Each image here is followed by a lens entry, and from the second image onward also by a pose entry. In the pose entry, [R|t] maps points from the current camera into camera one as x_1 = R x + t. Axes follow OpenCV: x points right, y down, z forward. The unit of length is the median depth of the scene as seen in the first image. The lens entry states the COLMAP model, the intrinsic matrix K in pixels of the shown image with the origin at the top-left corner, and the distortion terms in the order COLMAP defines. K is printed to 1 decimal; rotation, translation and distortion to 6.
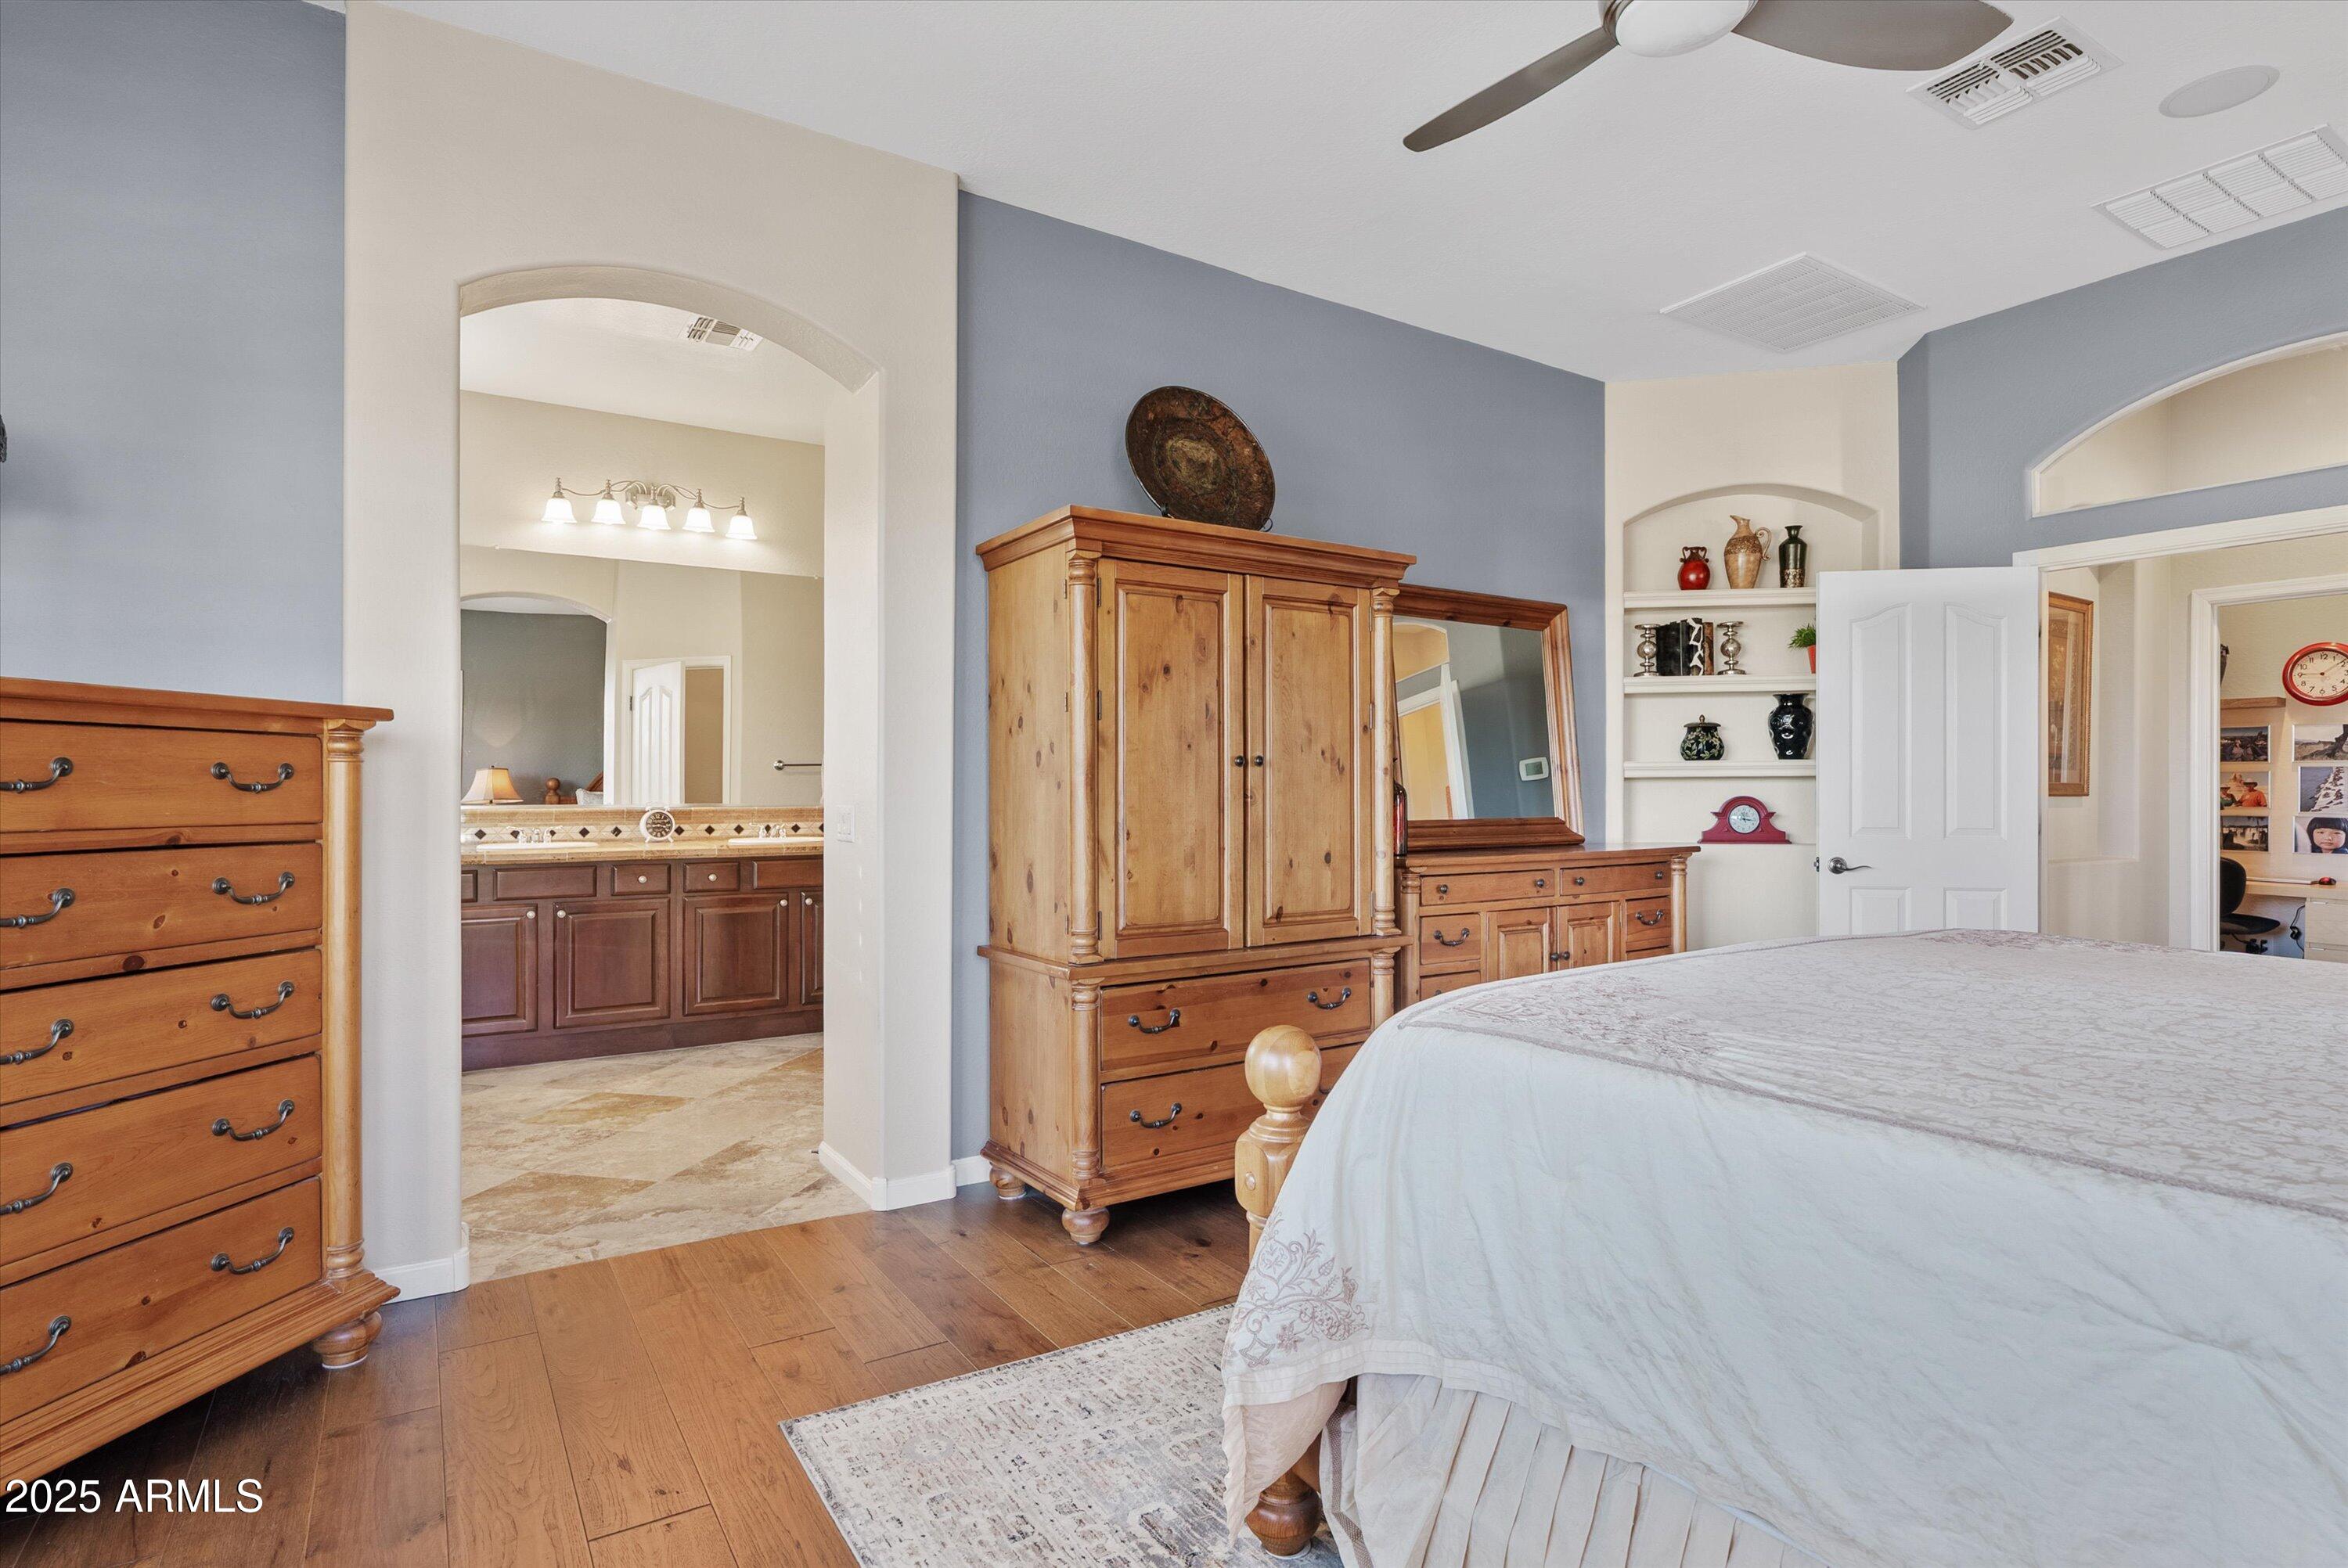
lens RADIAL K [[1171.8, 0, 1175.2], [0, 1171.8, 789.5], [0, 0, 1]] dist [0.000003, 0.000010]
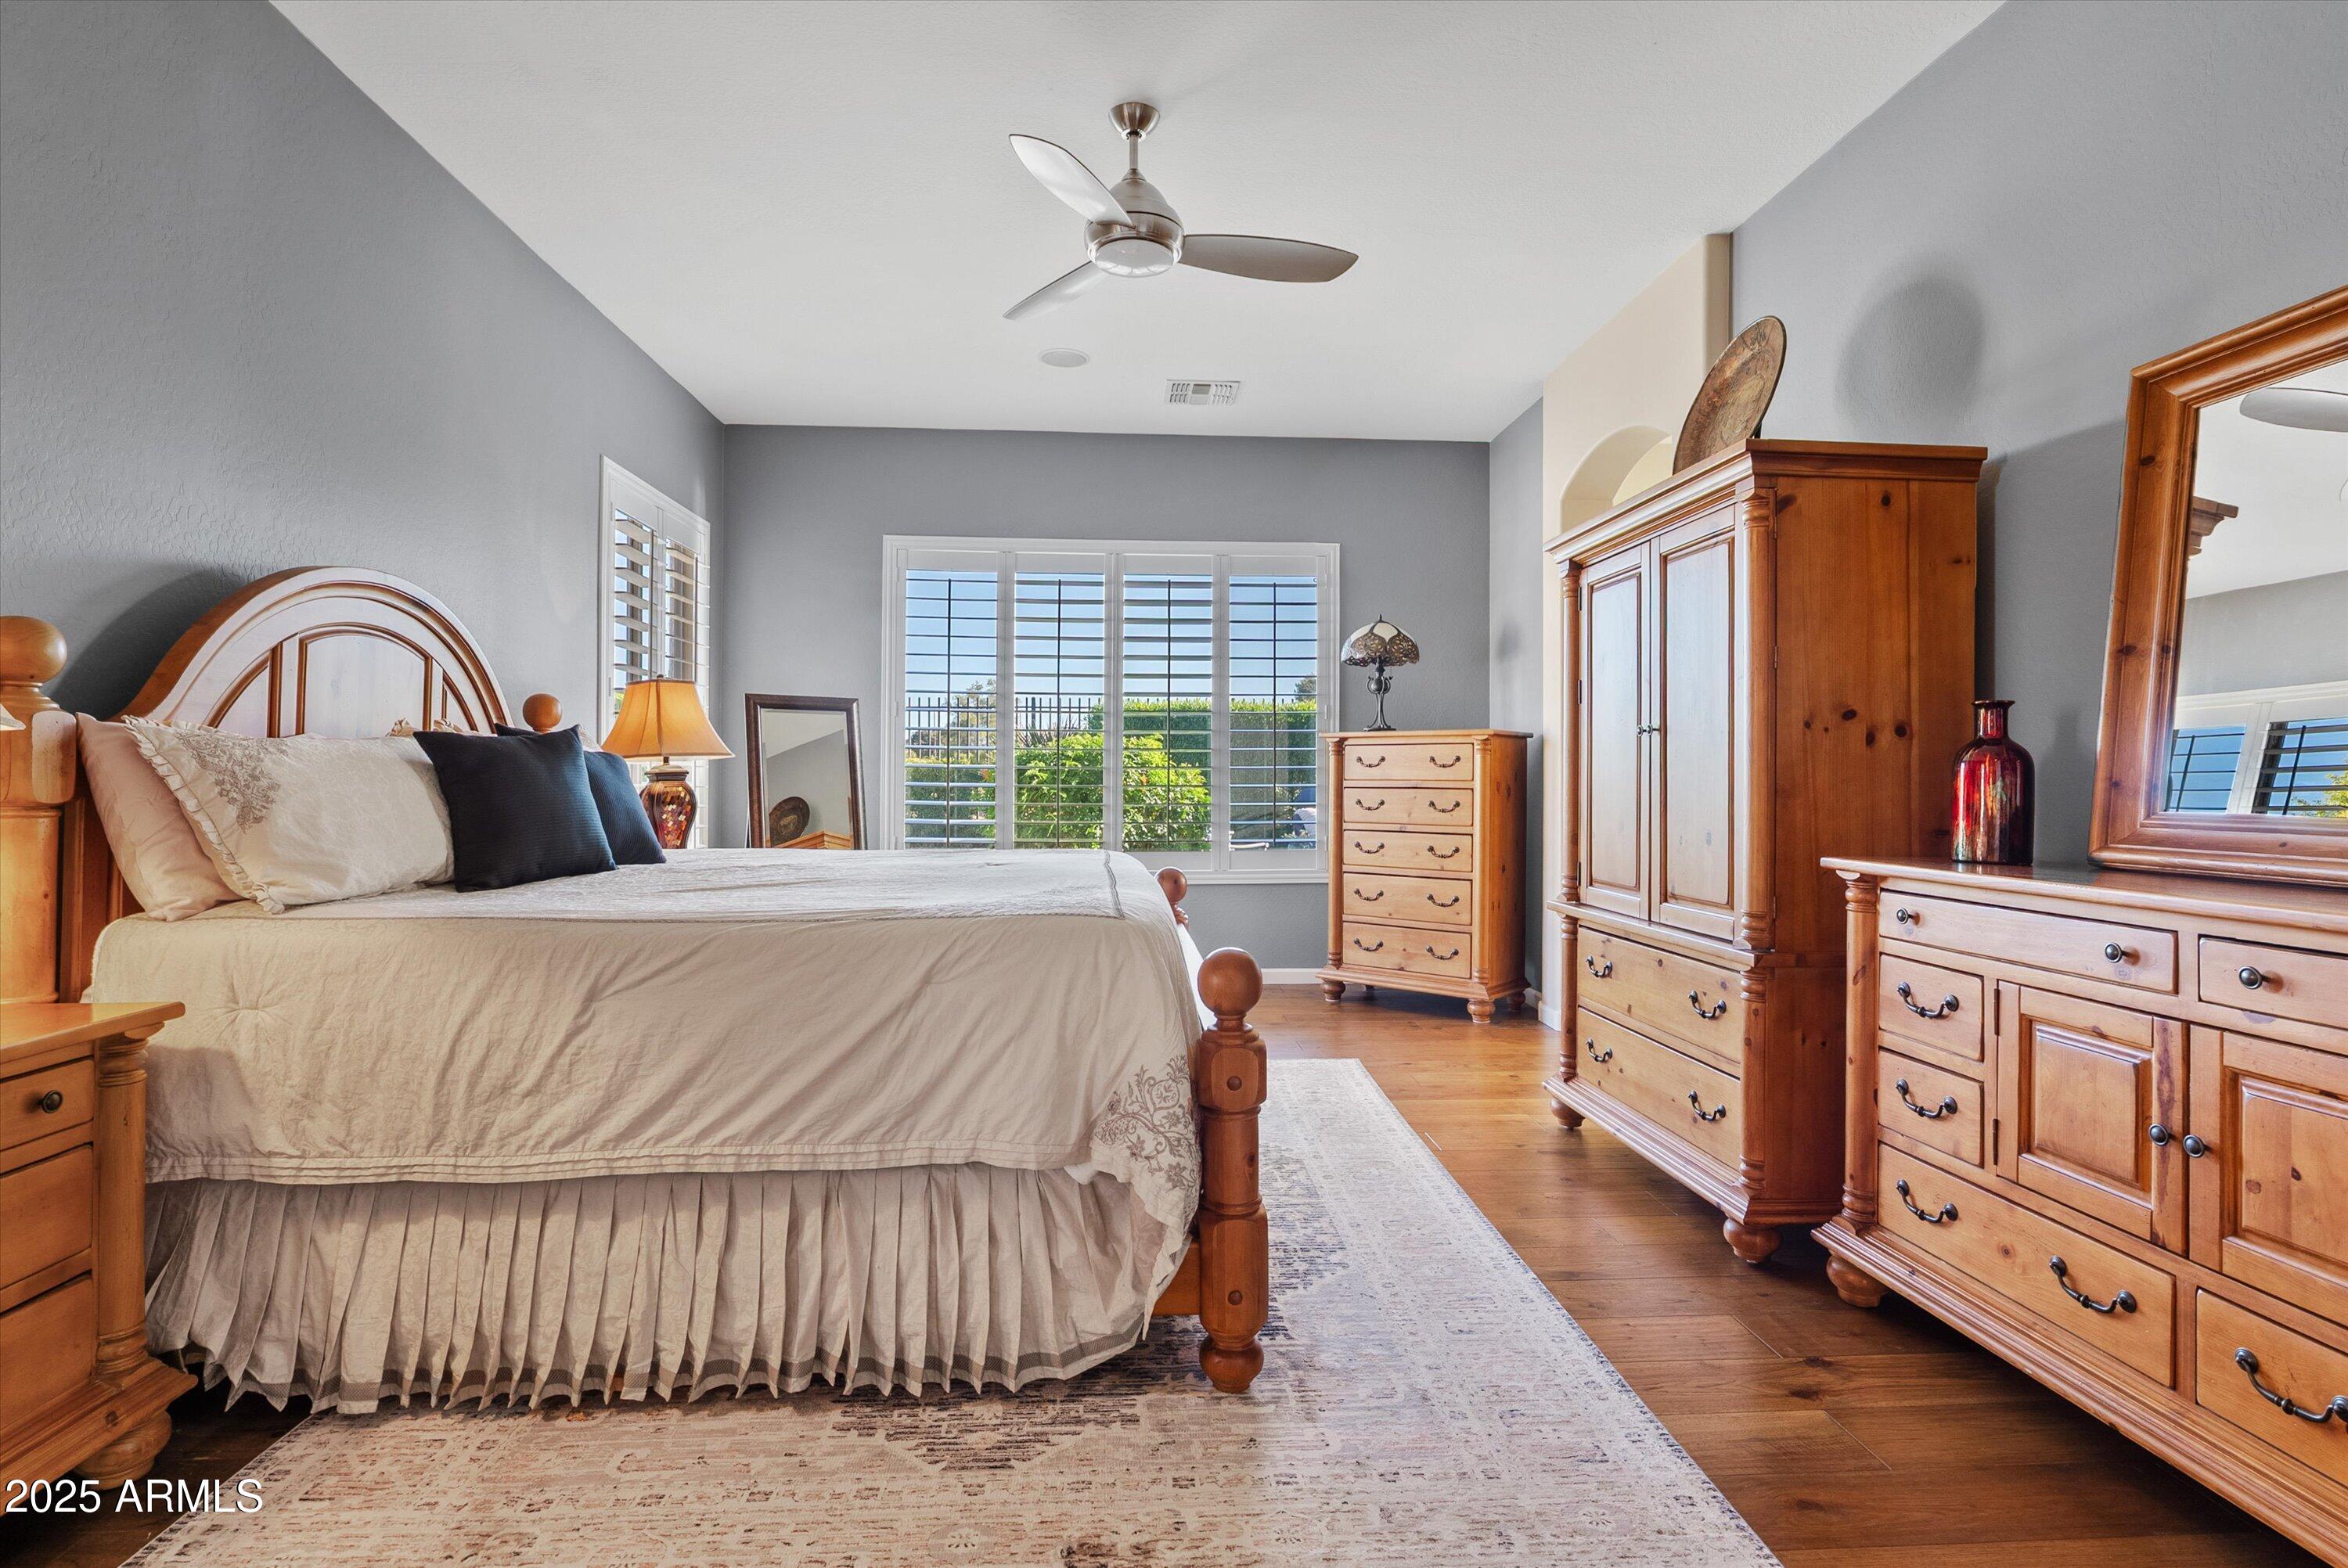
lens RADIAL K [[1105.2, 0, 1136.3], [0, 1105.2, 782.0], [0, 0, 1]] dist [0.000087, 0.000022]
pose [[-0.503967, 0.004420, -0.863712, 0.928750], [0.000793, 0.999989, 0.004654, 0.012569], [0.863723, 0.001660, -0.503965, 0.948910]]
